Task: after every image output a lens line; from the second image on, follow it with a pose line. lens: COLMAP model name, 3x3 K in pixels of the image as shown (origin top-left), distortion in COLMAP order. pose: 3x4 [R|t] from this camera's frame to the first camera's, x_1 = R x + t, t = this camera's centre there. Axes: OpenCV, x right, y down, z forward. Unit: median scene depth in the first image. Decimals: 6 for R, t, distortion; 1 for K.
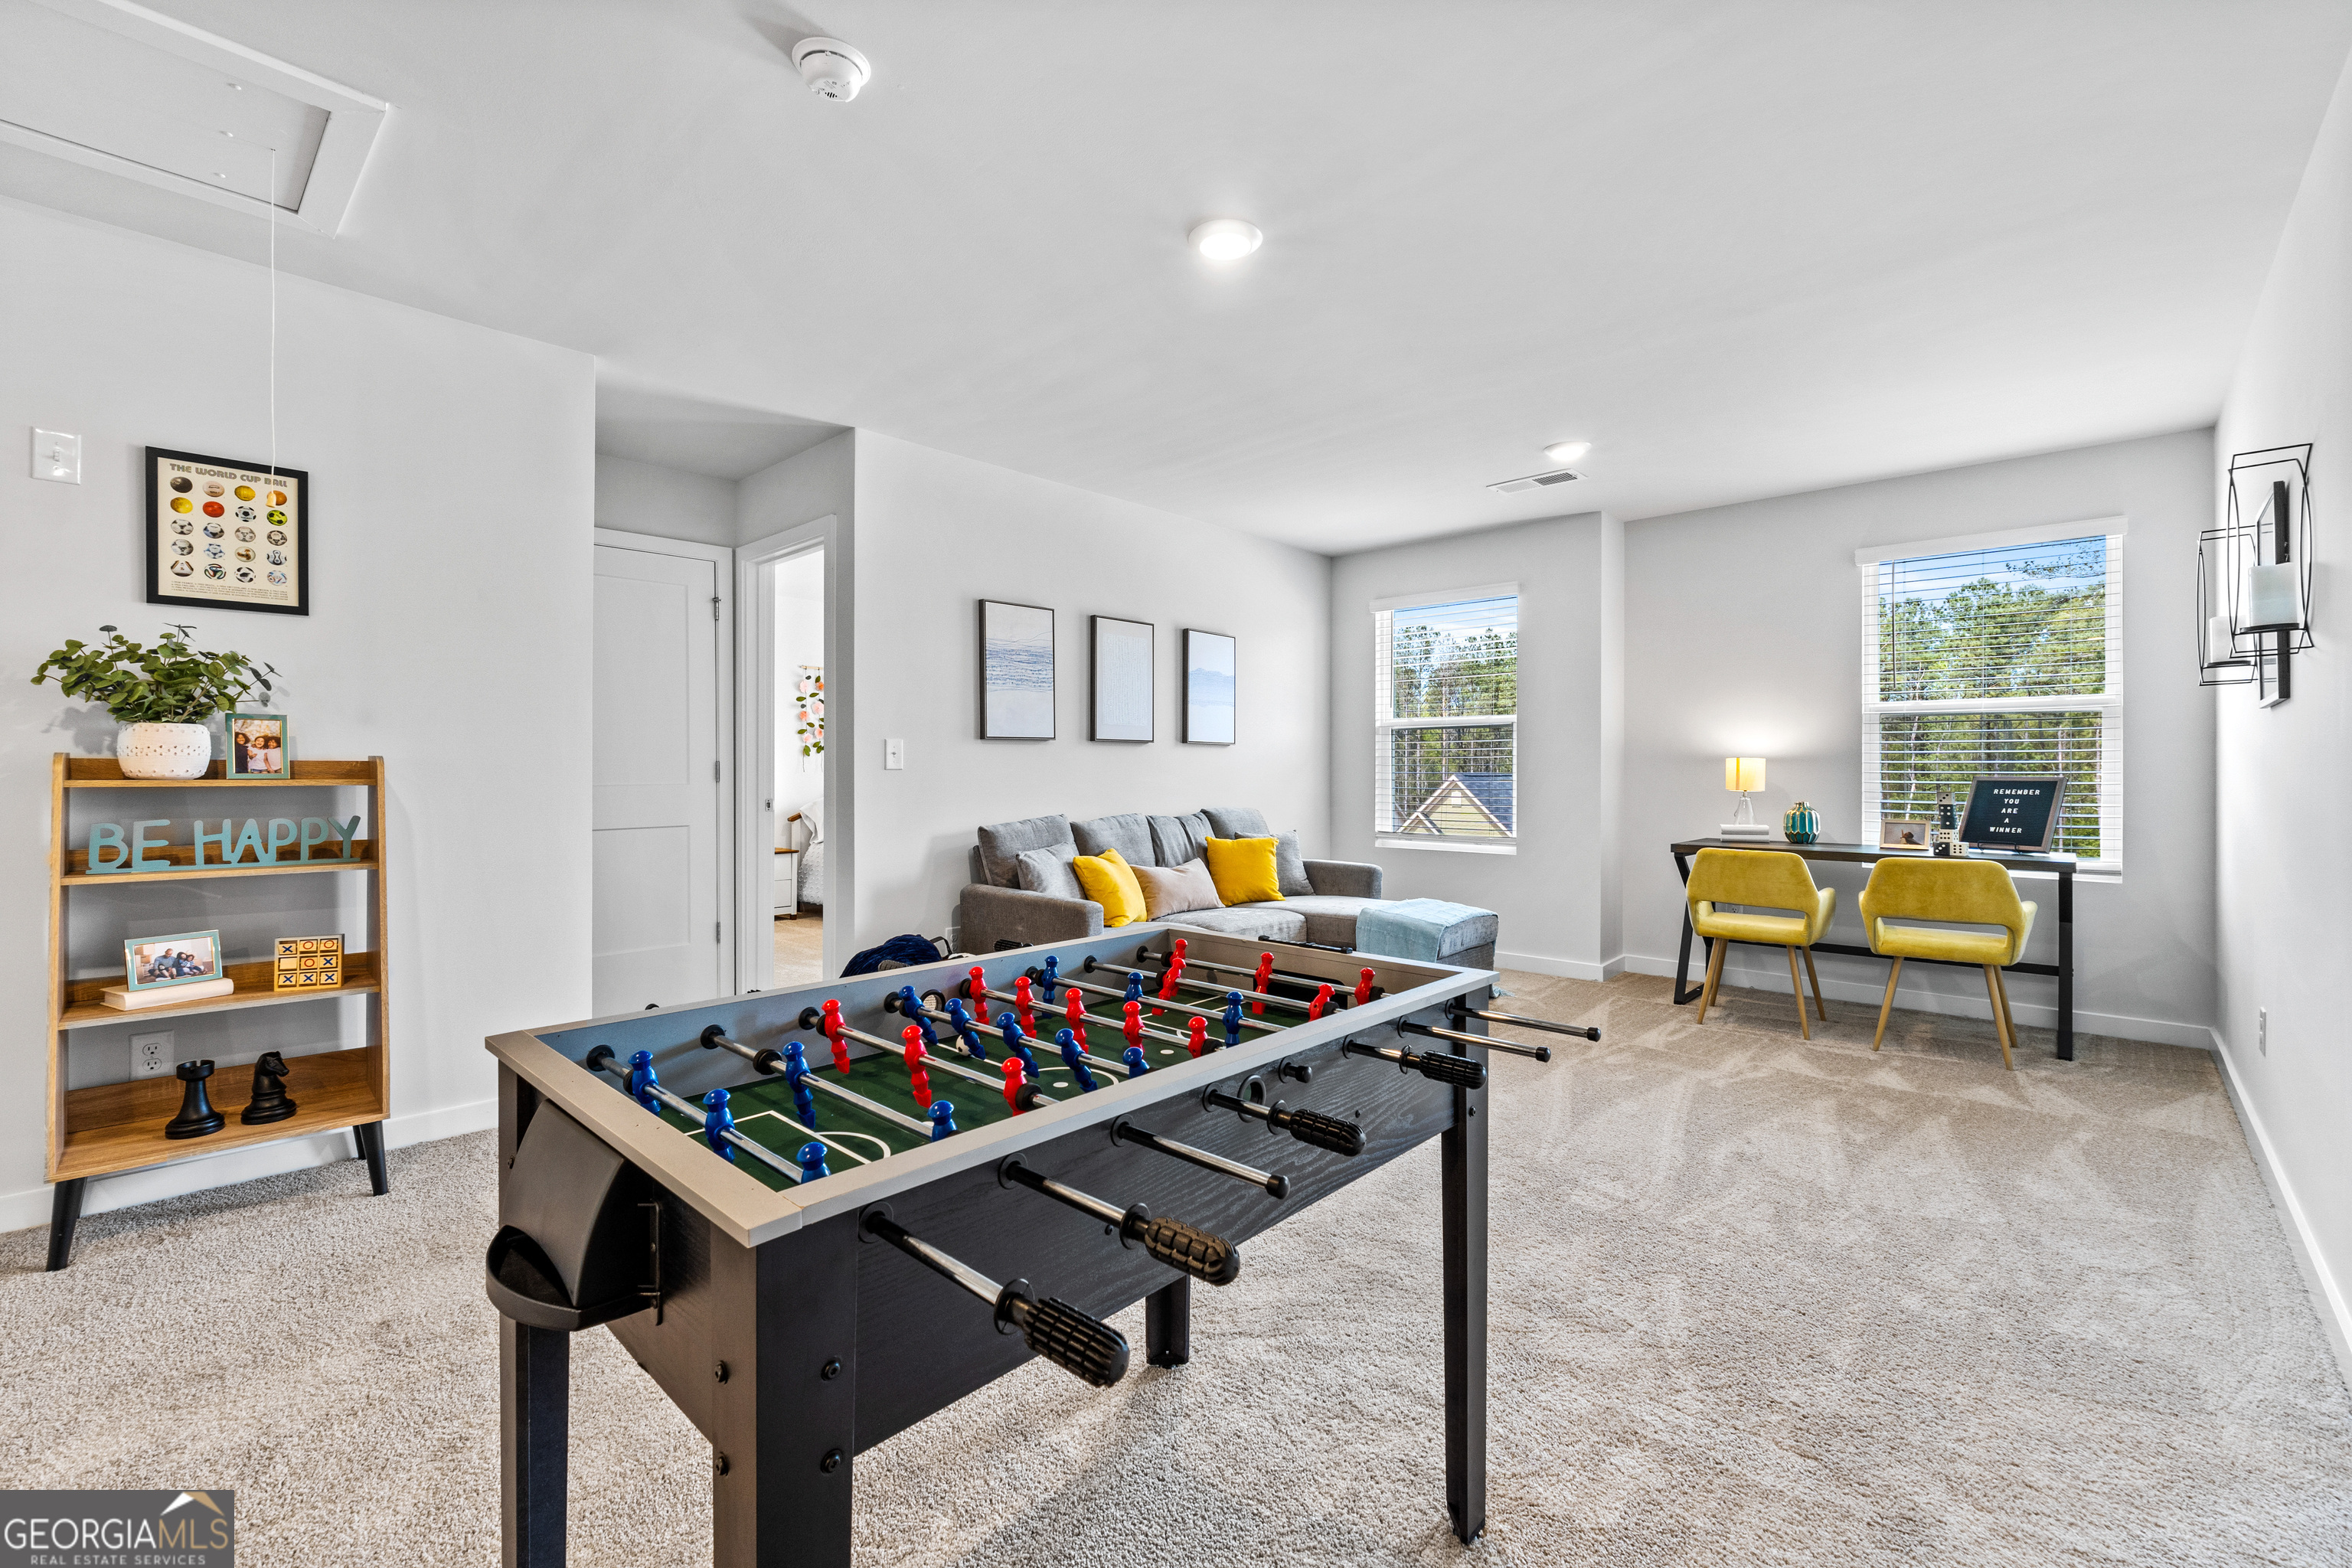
lens RADIAL K [[982.4, 0, 1173.4], [0, 982.4, 778.4], [0, 0, 1]] dist [-0.007849, 0.000031]
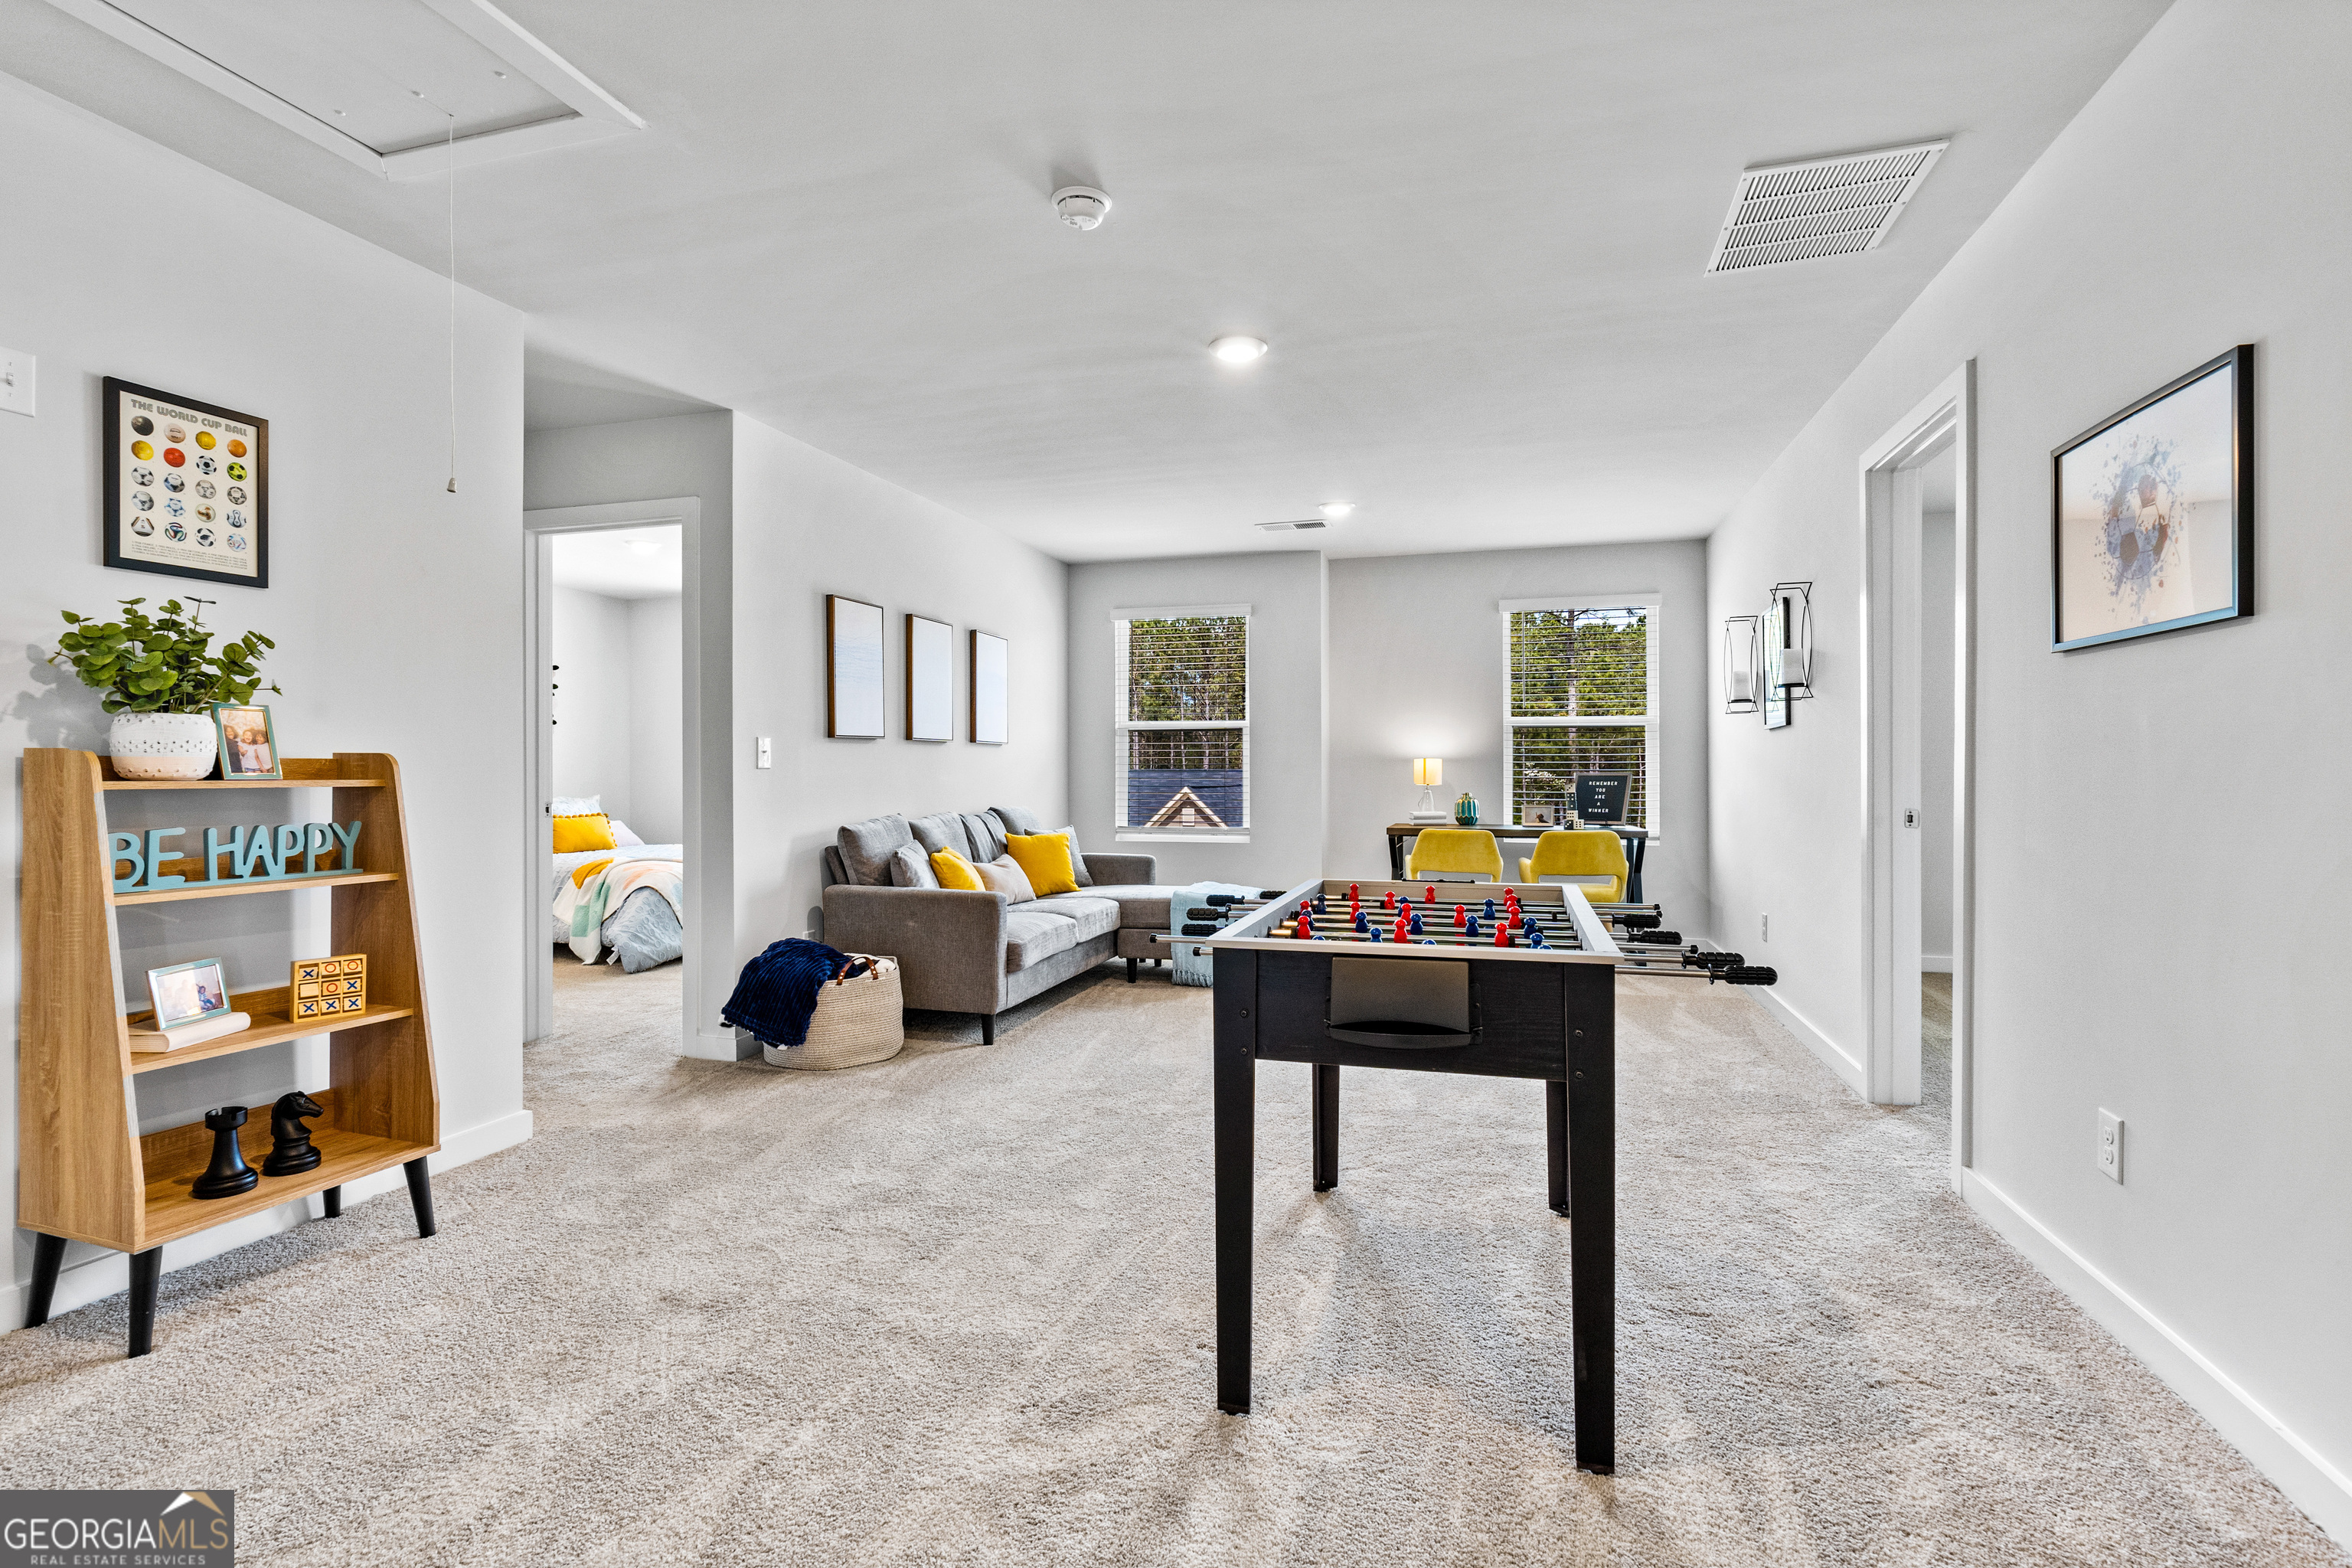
lens RADIAL K [[1106.0, 0, 1165.2], [0, 1106.0, 778.7], [0, 0, 1]] dist [-0.005651, -0.000776]
pose [[0.894406, -0.005391, 0.447223, -0.628634], [0.005804, 0.999983, 0.000447, 0.003931], [-0.447218, 0.002196, 0.894422, -0.217061]]
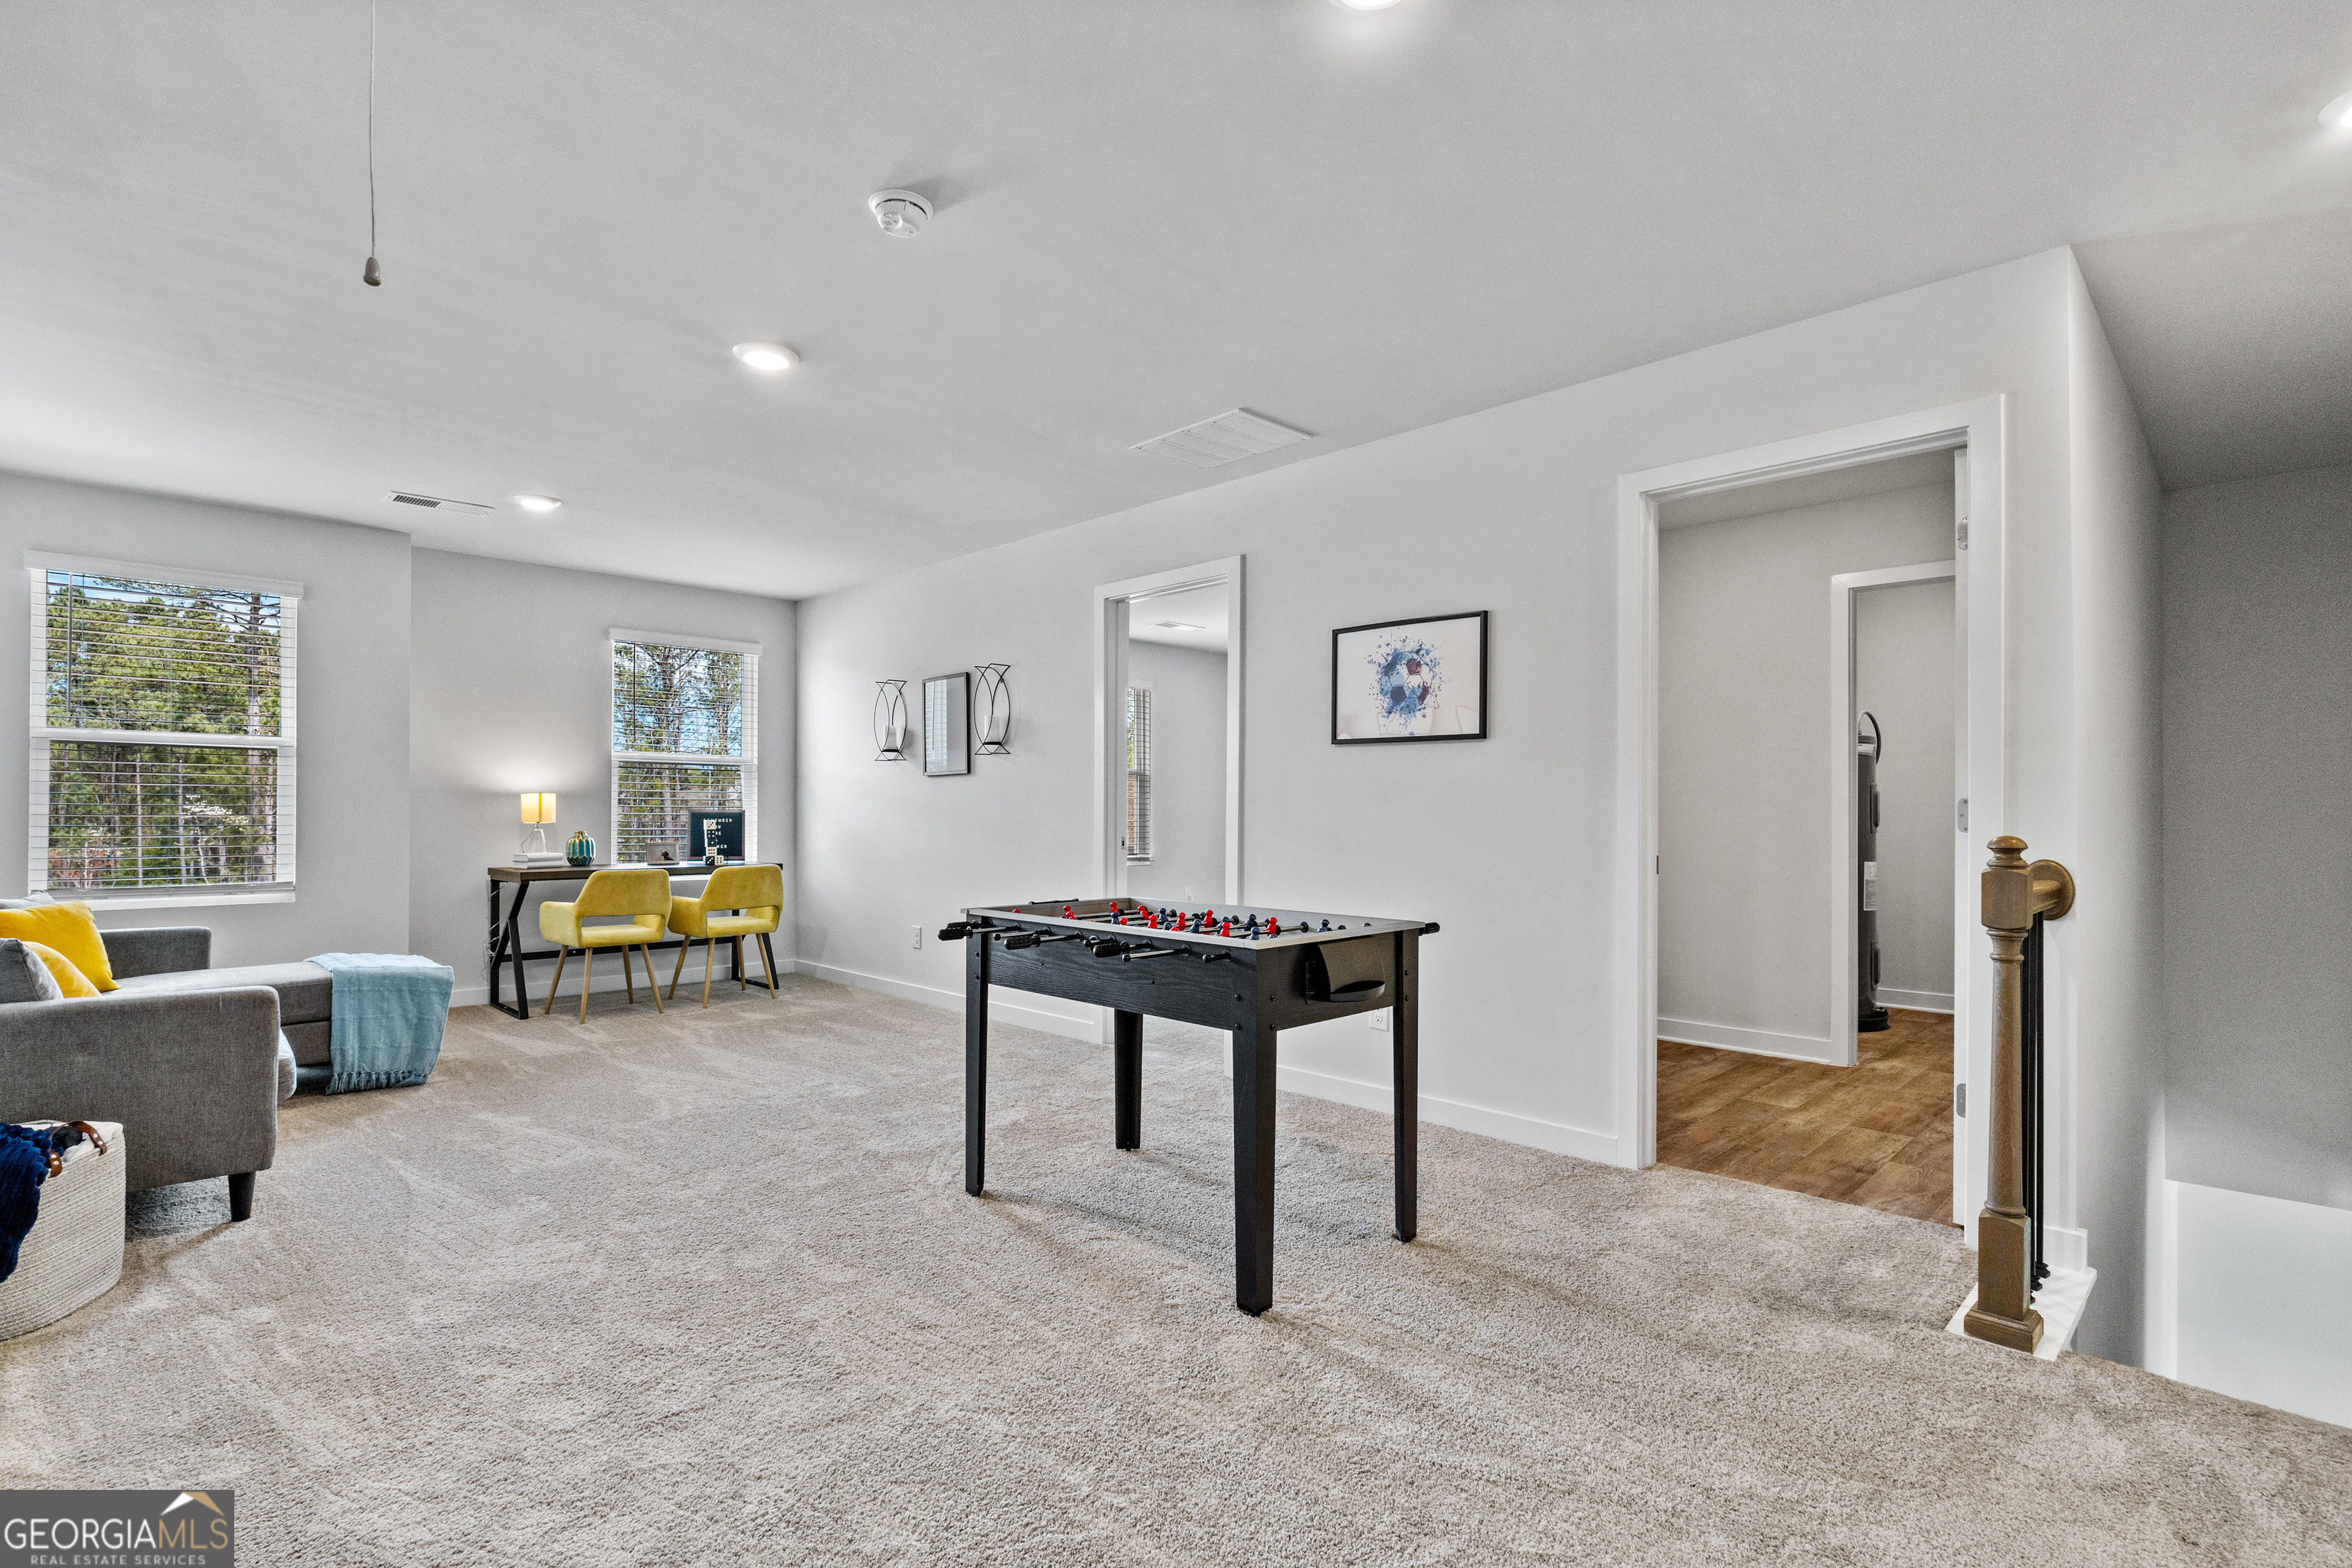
lens RADIAL K [[1108.9, 0, 1169.8], [0, 1108.9, 811.1], [0, 0, 1]] dist [-0.016716, -0.000422]
pose [[0.035259, -0.001306, 0.999377, -1.154554], [0.003157, 0.999994, 0.001195, -0.000007], [-0.999373, 0.003113, 0.035263, 0.410221]]
